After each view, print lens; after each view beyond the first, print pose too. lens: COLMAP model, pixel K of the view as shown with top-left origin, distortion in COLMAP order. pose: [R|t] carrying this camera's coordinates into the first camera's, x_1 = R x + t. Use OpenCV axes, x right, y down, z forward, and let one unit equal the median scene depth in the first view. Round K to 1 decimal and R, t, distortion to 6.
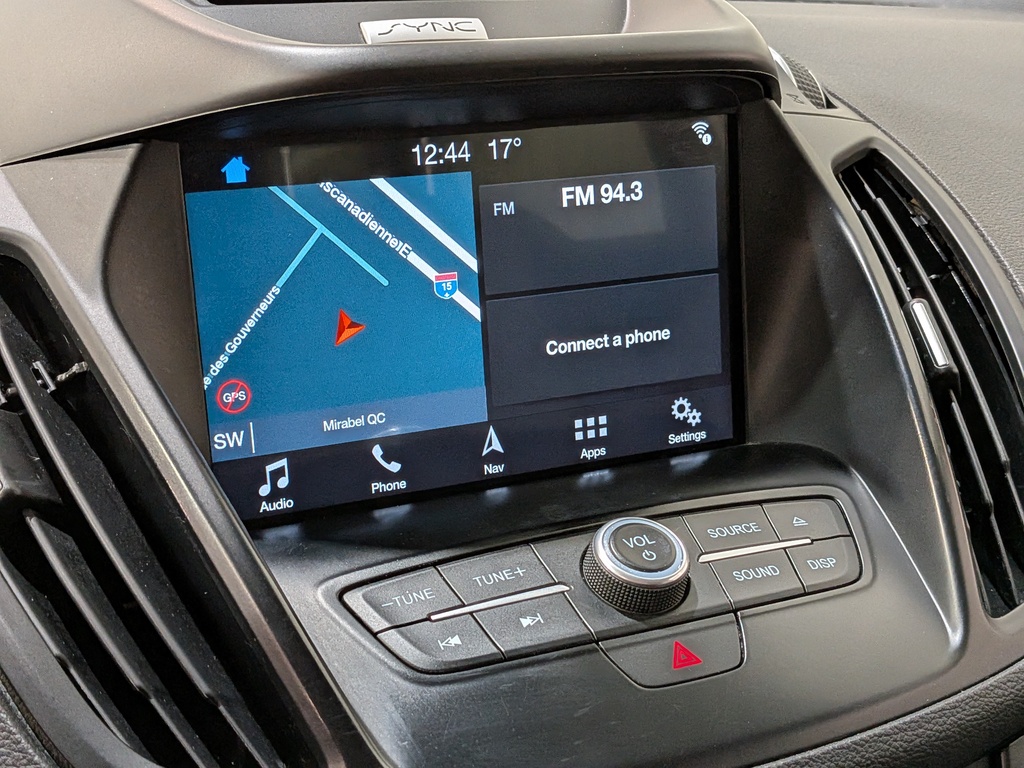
lens RADIAL K [[1459.9, 0, 471.0], [0, 1459.9, 430.6], [0, 0, 1]] dist [0.130903, -0.334274]
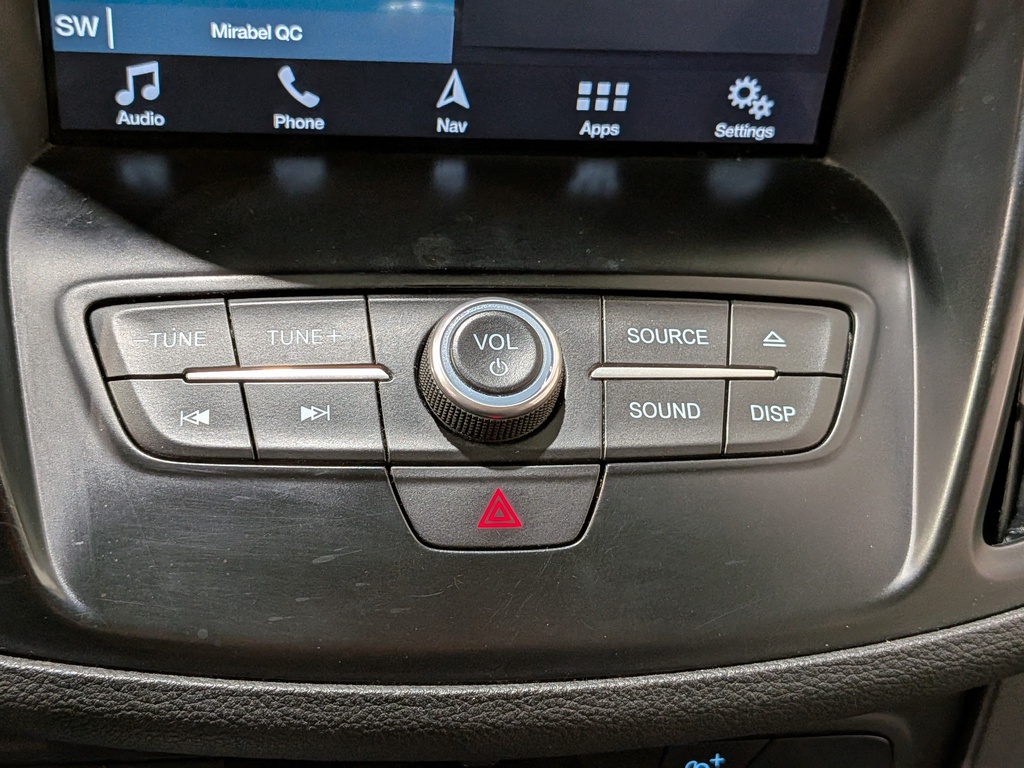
lens RADIAL K [[1463.4, 0, 493.1], [0, 1463.4, 369.2], [0, 0, 1]] dist [0.128916, -0.343907]
pose [[0.945283, 0.278476, -0.169976, 0.208095], [-0.194434, 0.899220, 0.391917, -0.168707], [0.261985, -0.337423, 0.904162, 0.298293]]
